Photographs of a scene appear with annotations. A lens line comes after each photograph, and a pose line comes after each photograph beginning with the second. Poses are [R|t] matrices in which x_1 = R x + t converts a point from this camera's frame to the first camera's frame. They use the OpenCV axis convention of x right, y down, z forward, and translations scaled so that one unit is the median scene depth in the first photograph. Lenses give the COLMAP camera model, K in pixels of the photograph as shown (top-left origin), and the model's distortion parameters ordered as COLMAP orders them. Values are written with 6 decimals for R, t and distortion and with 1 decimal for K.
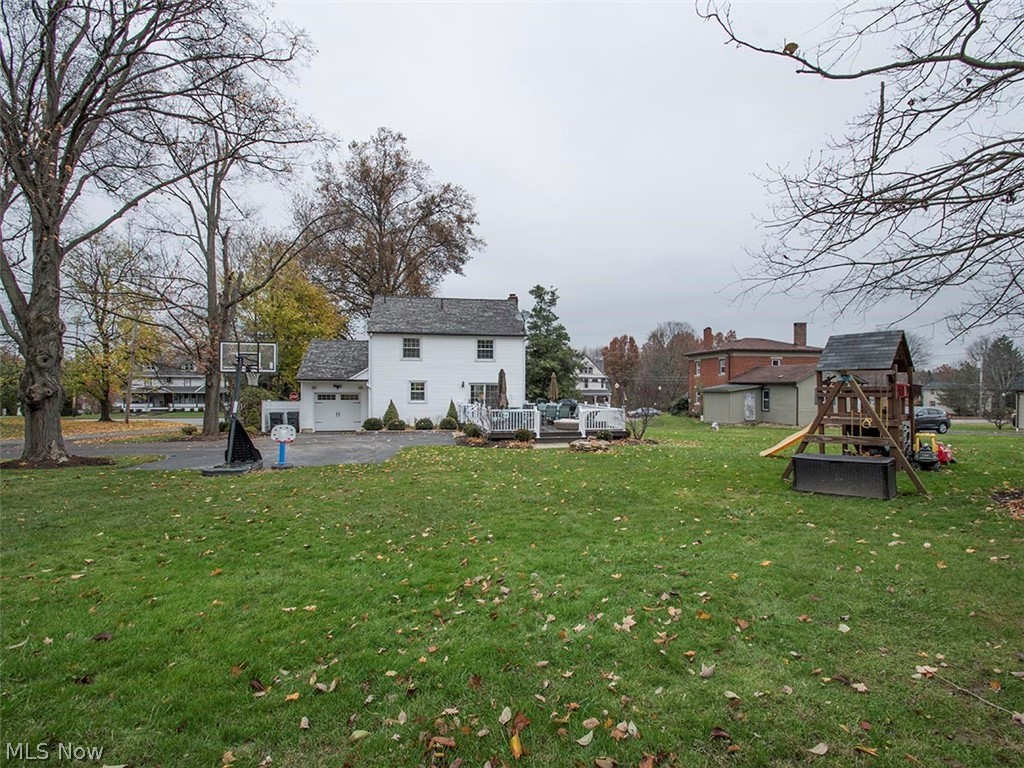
lens RADIAL K [[510.1, 0, 524.8], [0, 510.1, 389.4], [0, 0, 1]] dist [0.001580, -0.011534]
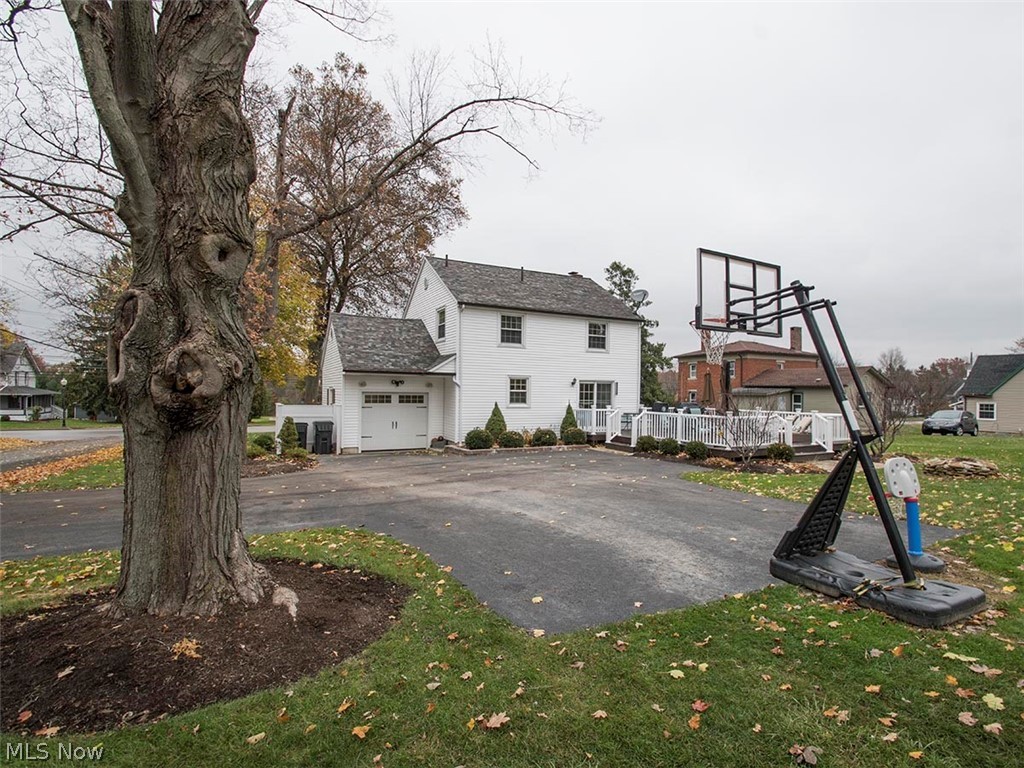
lens RADIAL K [[510.1, 0, 524.8], [0, 510.1, 389.4], [0, 0, 1]] dist [0.001580, -0.011534]
pose [[0.956384, 0.009033, 0.291972, -0.406699], [-0.005936, 0.999916, -0.011491, 0.009694], [-0.292052, 0.009256, 0.956358, 0.317603]]
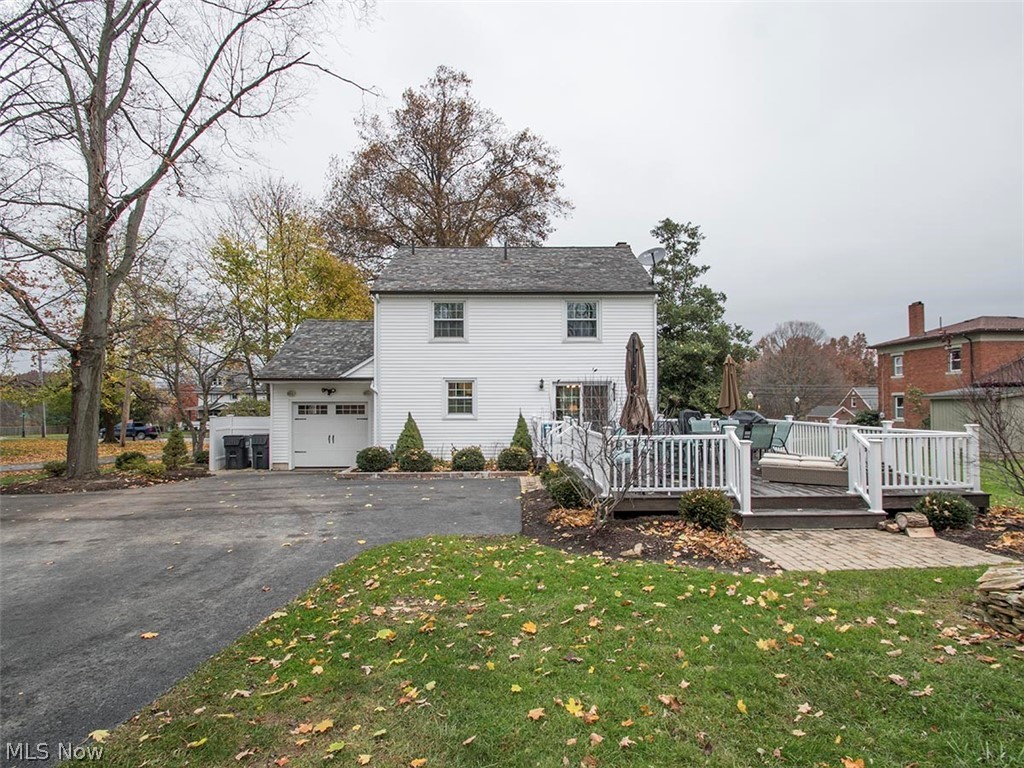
lens RADIAL K [[510.1, 0, 524.8], [0, 510.1, 389.4], [0, 0, 1]] dist [0.001580, -0.011534]
pose [[0.986637, -0.012317, -0.162467, -0.051030], [0.006991, 0.999421, -0.033313, 0.013503], [0.162783, 0.031732, 0.986151, 0.464186]]
